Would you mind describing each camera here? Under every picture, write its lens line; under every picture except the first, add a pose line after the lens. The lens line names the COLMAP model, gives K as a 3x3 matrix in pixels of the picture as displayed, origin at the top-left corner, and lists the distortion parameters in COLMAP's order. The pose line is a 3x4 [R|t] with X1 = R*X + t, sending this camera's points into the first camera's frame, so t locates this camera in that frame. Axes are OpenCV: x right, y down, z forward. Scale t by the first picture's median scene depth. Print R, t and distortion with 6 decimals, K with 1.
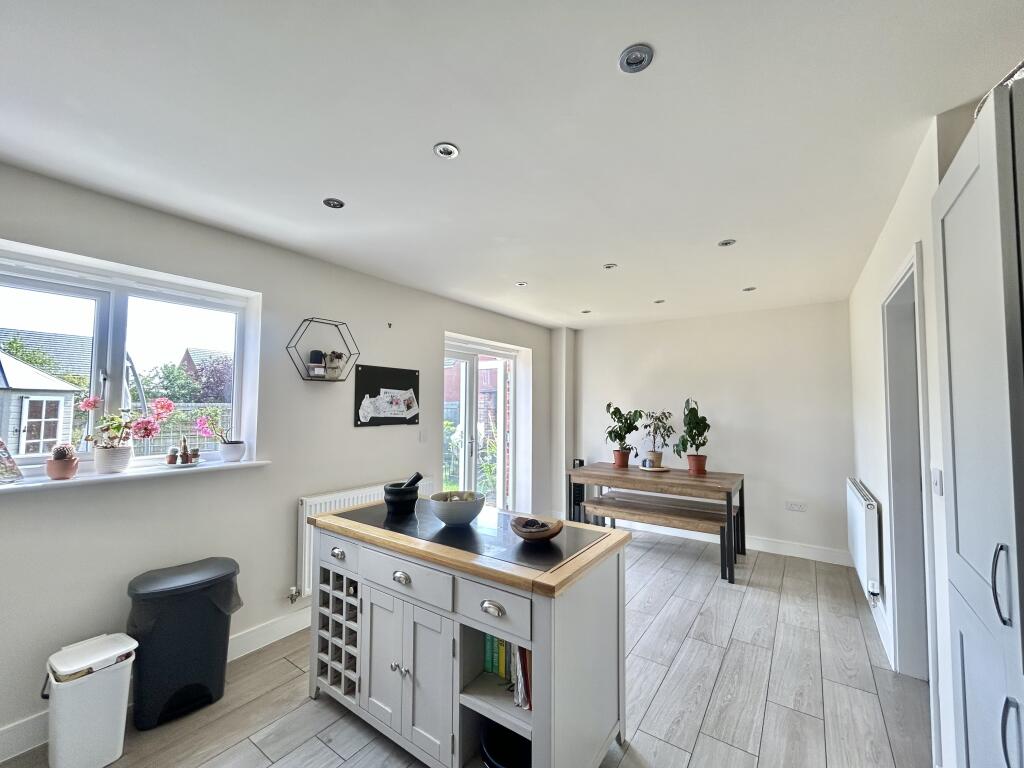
lens RADIAL K [[417.7, 0, 513.3], [0, 417.7, 386.6], [0, 0, 1]] dist [-0.000805, 0.001137]
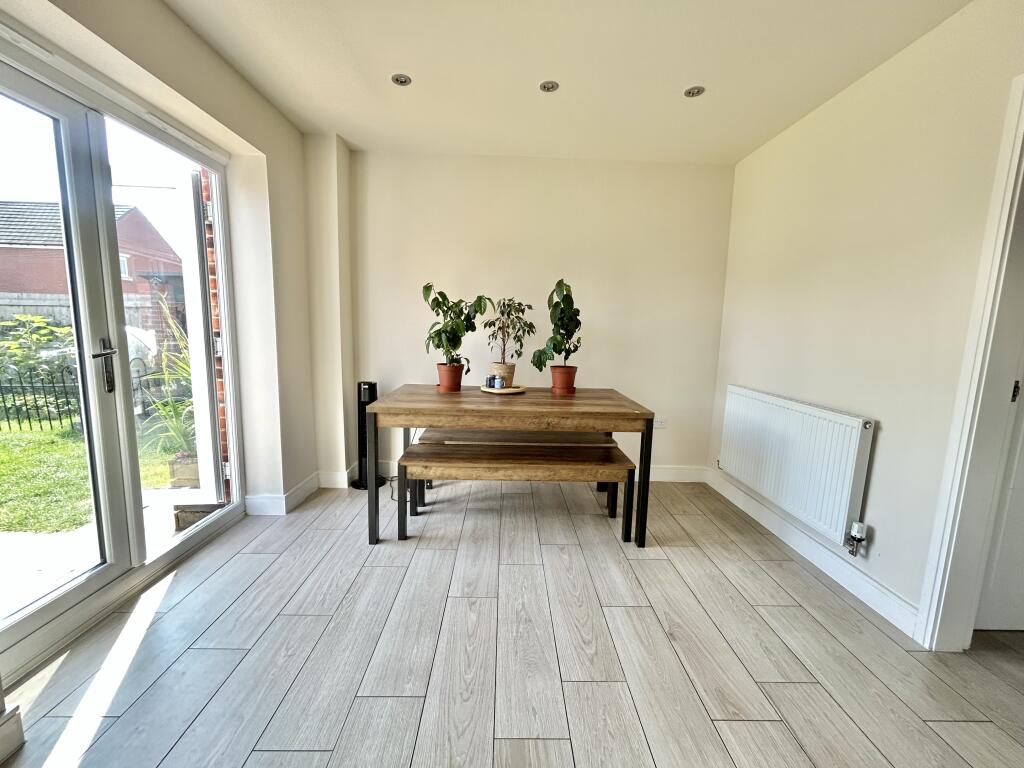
lens RADIAL K [[417.7, 0, 513.3], [0, 417.7, 386.6], [0, 0, 1]] dist [-0.000805, 0.001137]
pose [[0.806361, -0.066777, 0.587642, -0.028126], [-0.050808, 0.982111, 0.181321, 0.073475], [-0.589238, -0.176067, 0.788543, 0.479653]]
